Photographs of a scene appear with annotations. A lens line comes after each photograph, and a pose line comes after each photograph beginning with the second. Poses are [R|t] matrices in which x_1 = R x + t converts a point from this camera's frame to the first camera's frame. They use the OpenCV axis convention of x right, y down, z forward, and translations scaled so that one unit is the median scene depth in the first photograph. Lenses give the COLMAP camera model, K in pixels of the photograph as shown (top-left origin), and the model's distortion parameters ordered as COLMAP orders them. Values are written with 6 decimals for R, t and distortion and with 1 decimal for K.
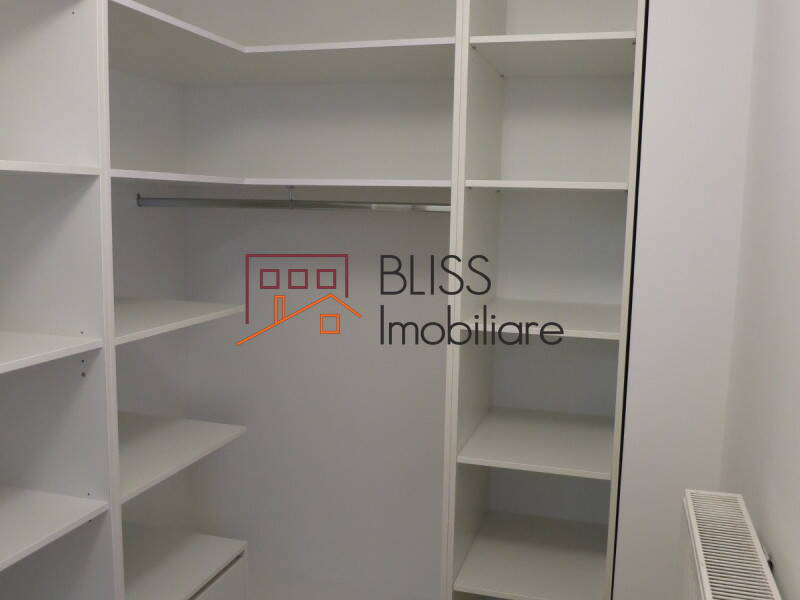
lens RADIAL K [[764.4, 0, 400.0], [0, 764.4, 300.0], [0, 0, 1]] dist [-0.006067, 0.010099]
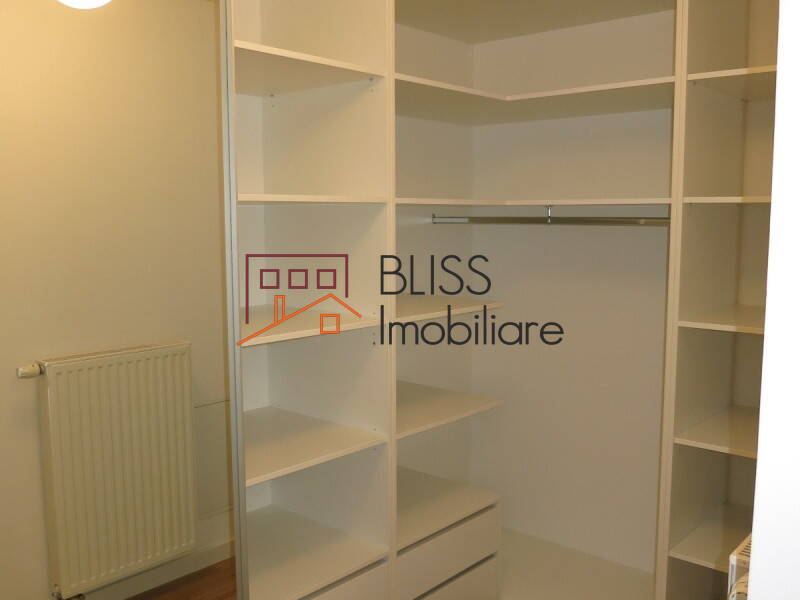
lens RADIAL K [[764.4, 0, 400.0], [0, 764.4, 300.0], [0, 0, 1]] dist [-0.006067, 0.010099]
pose [[0.910636, 0.026549, -0.412357, 0.174484], [-0.035880, 0.999245, -0.014901, 0.030915], [0.411650, 0.028365, 0.910901, -0.224419]]
